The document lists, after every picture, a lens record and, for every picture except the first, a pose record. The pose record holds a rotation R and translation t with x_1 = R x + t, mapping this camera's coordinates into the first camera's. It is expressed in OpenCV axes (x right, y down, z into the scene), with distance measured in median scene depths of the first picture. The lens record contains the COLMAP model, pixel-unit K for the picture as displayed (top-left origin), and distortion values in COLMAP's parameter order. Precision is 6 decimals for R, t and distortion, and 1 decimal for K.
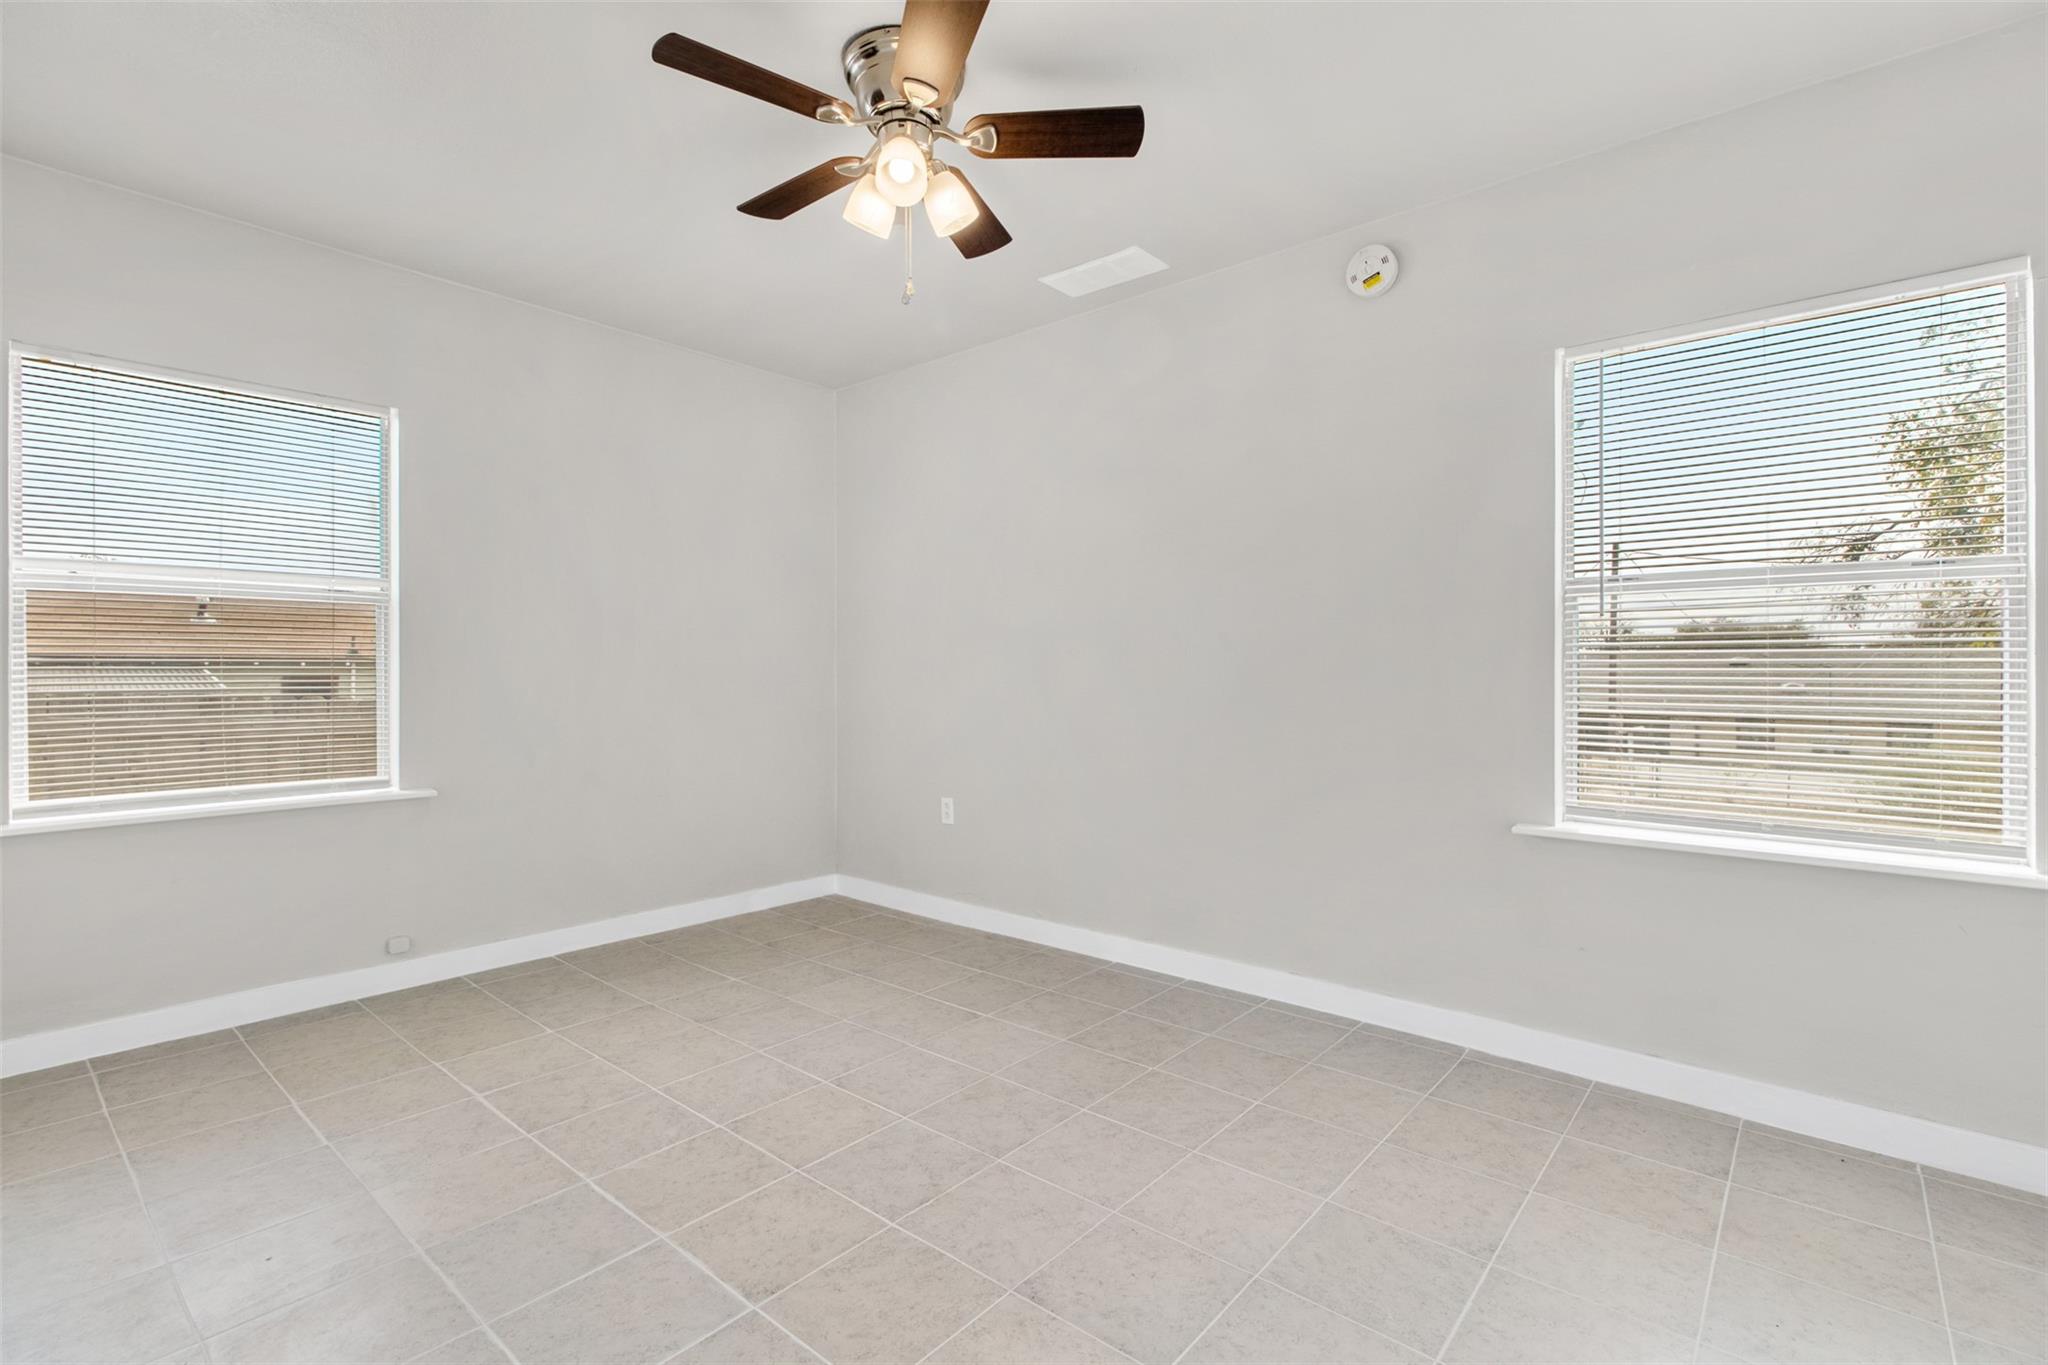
lens RADIAL K [[946.9, 0, 1027.3], [0, 946.9, 674.1], [0, 0, 1]] dist [0.007505, -0.000006]
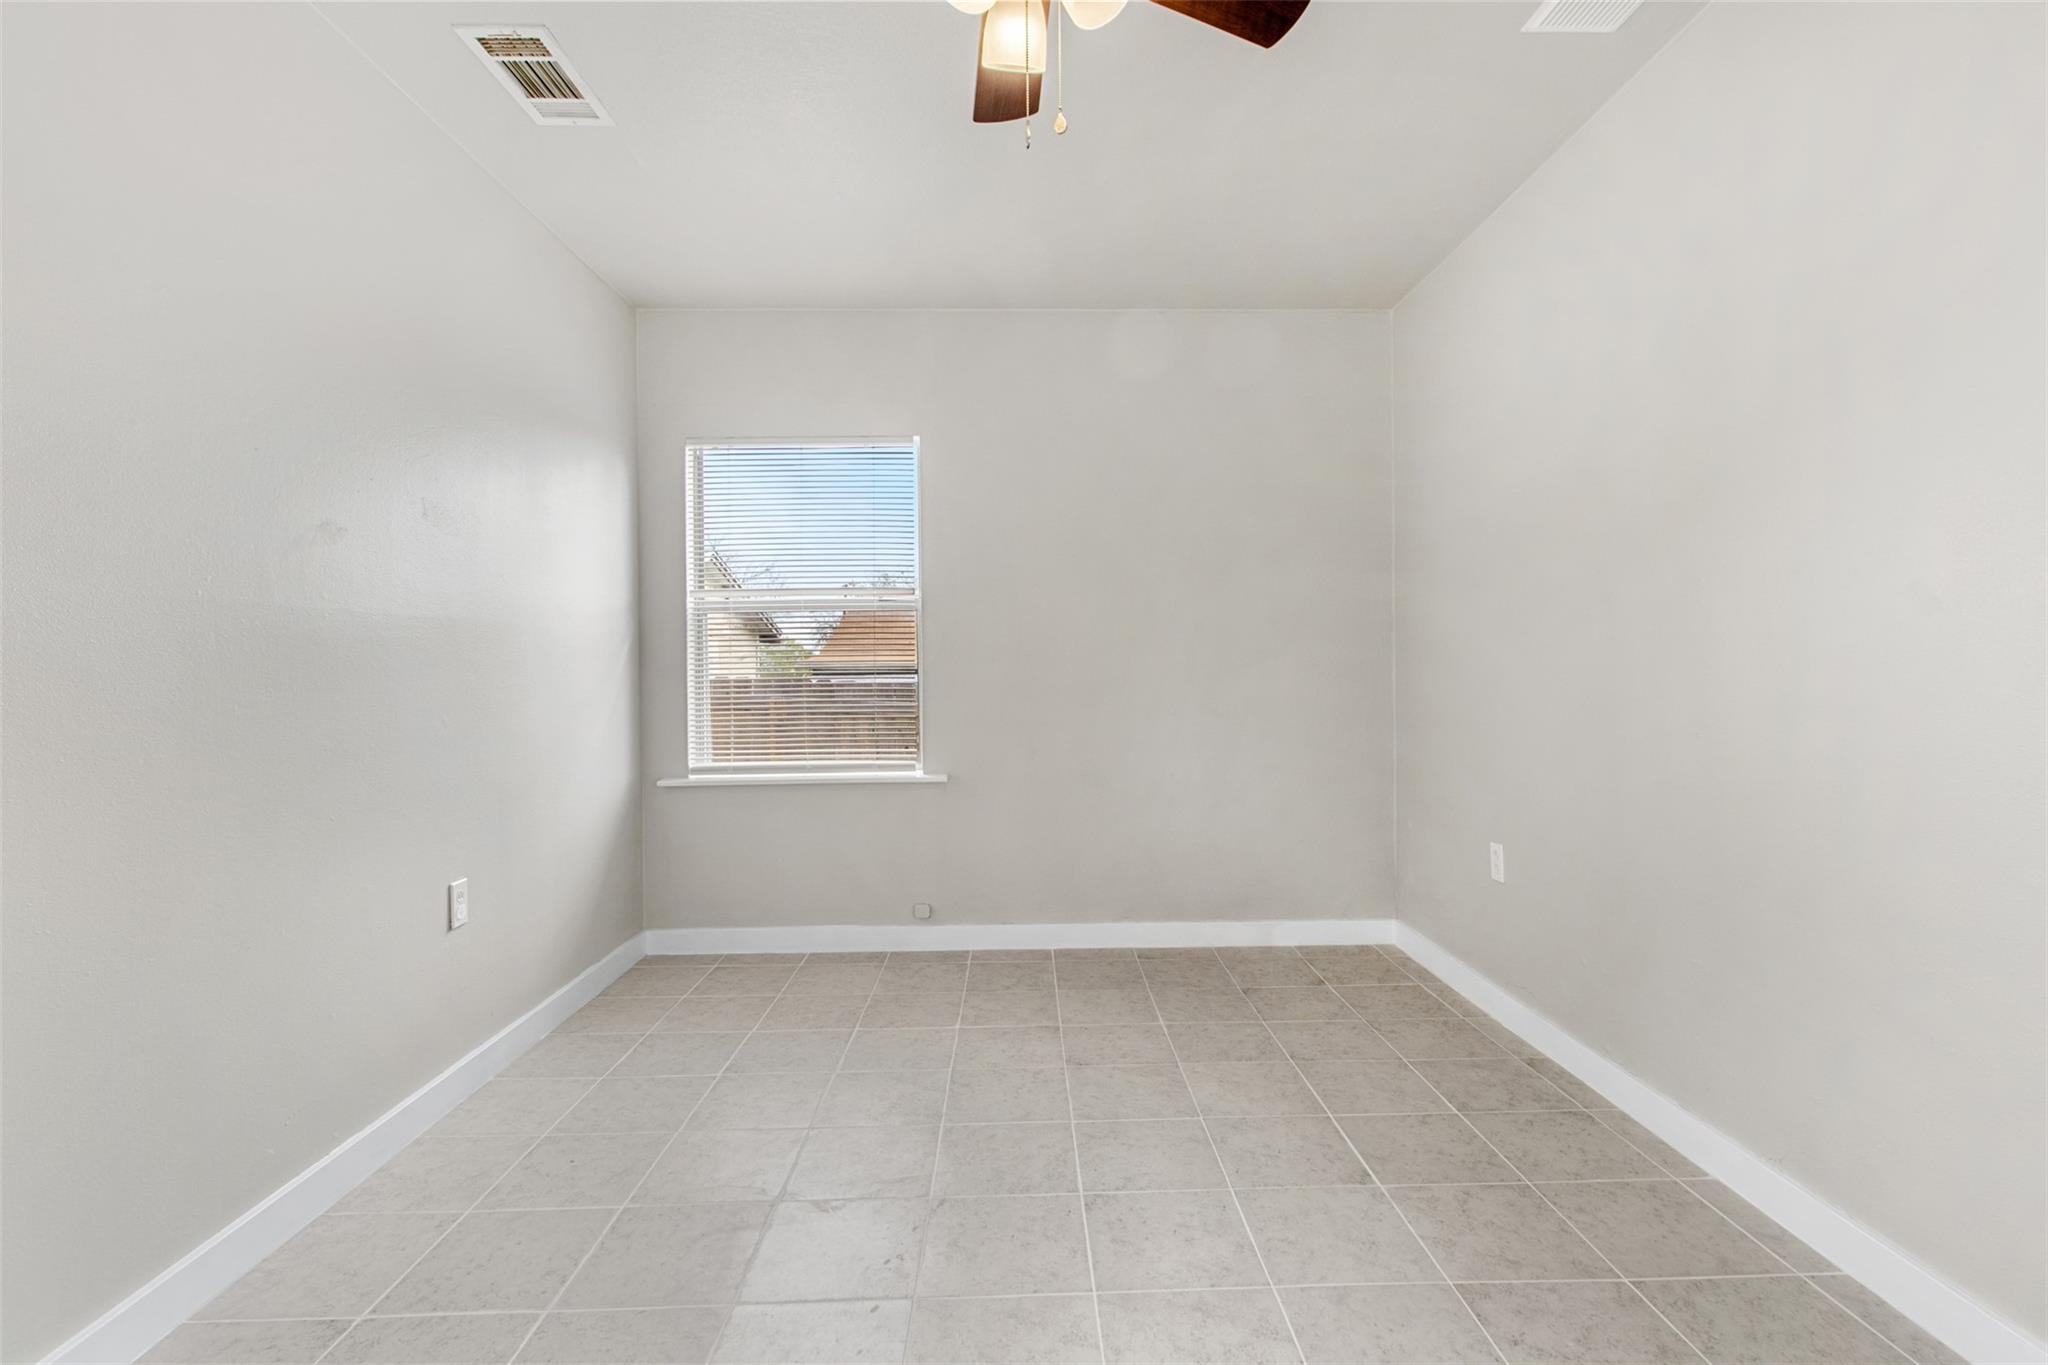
lens RADIAL K [[946.9, 0, 1029.8], [0, 946.9, 672.6], [0, 0, 1]] dist [0.007505, -0.000006]
pose [[0.666481, -0.002927, -0.745517, 0.257149], [0.007379, 0.999969, 0.002670, -0.000093], [0.745486, -0.007281, 0.666482, 0.339915]]
